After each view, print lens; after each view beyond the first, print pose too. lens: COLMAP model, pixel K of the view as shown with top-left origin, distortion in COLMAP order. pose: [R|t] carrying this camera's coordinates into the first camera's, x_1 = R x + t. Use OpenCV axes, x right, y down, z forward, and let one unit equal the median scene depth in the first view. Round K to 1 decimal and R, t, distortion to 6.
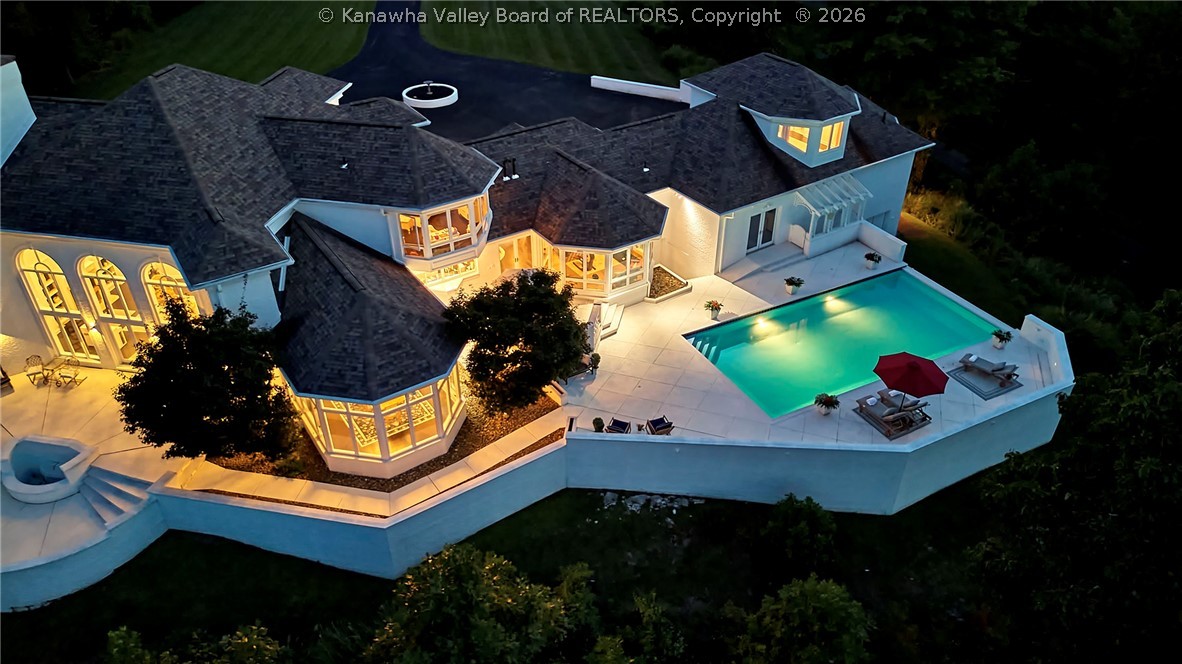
lens RADIAL K [[872.6, 0, 592.3], [0, 872.6, 326.5], [0, 0, 1]] dist [0.036762, -0.016455]
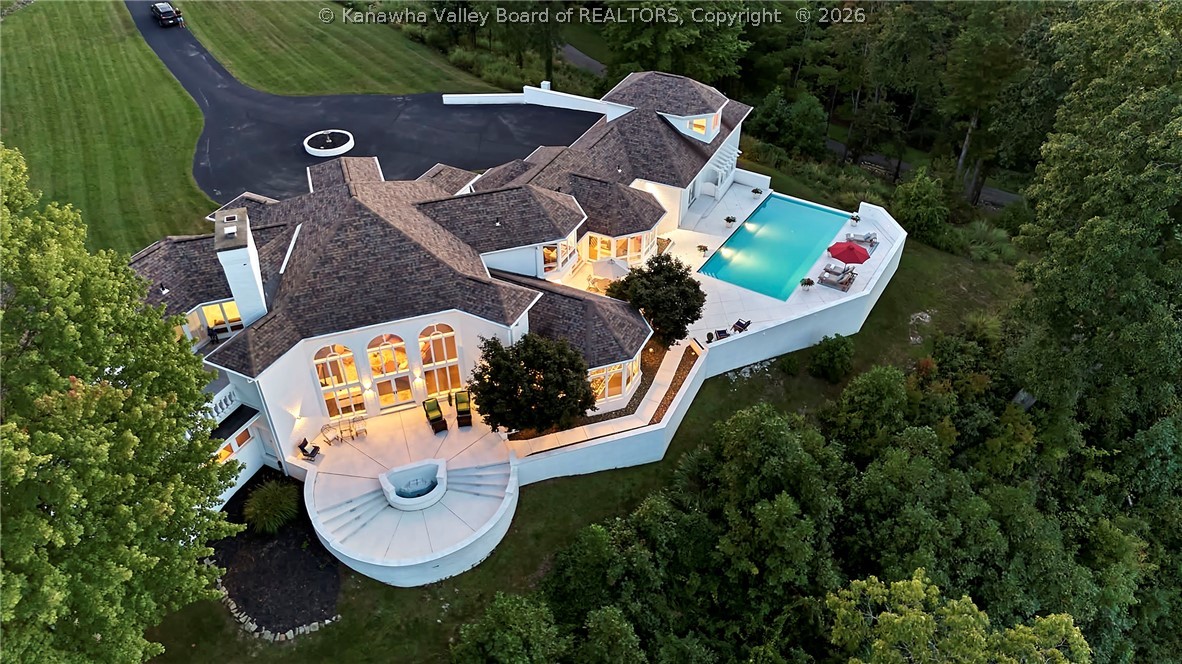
lens RADIAL K [[872.6, 0, 634.8], [0, 872.6, 317.2], [0, 0, 1]] dist [0.036762, -0.016455]
pose [[0.854740, -0.306344, 0.419015, -0.634279], [0.277002, 0.951912, 0.130897, -0.140329], [-0.438964, 0.004185, 0.898495, -0.323202]]
